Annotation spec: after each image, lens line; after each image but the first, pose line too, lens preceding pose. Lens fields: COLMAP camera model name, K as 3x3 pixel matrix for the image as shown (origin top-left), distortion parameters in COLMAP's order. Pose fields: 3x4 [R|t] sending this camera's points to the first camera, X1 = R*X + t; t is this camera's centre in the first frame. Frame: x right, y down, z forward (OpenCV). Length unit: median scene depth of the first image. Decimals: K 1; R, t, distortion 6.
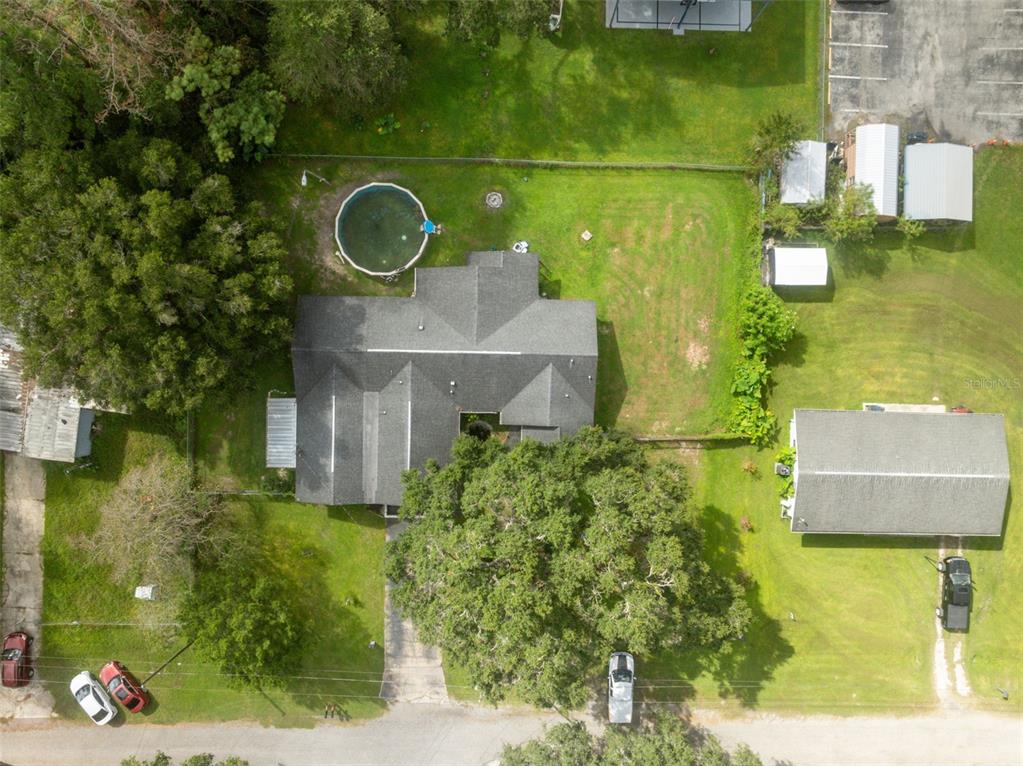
lens RADIAL K [[735.3, 0, 511.5], [0, 735.3, 383.0], [0, 0, 1]] dist [-0.030681, 0.005692]
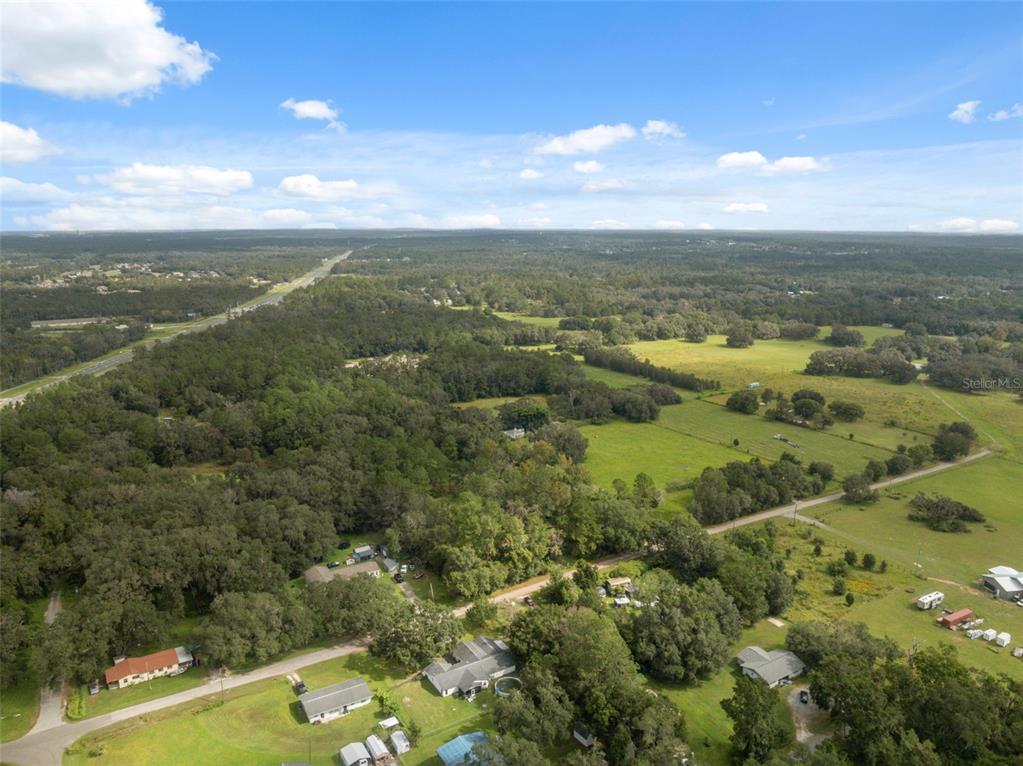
lens RADIAL K [[735.3, 0, 511.5], [0, 735.3, 383.0], [0, 0, 1]] dist [-0.030681, 0.005692]
pose [[-0.843132, 0.109540, -0.526430, 1.429675], [-0.537609, -0.190360, 0.821426, -2.713965], [-0.010232, 0.975584, 0.219388, -1.096734]]
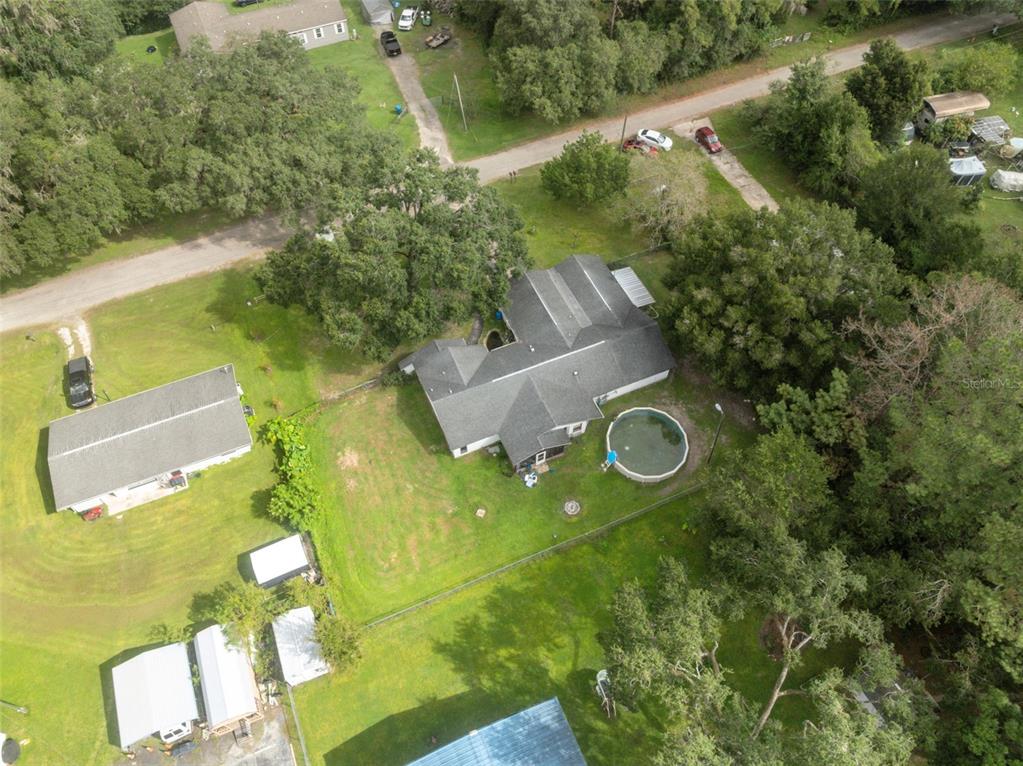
lens RADIAL K [[735.3, 0, 511.5], [0, 735.3, 383.0], [0, 0, 1]] dist [-0.030681, 0.005692]
pose [[-0.909151, 0.338333, -0.242847, 0.262800], [-0.416392, -0.749466, 0.514702, -0.641598], [-0.007865, 0.569062, 0.822257, 0.006495]]
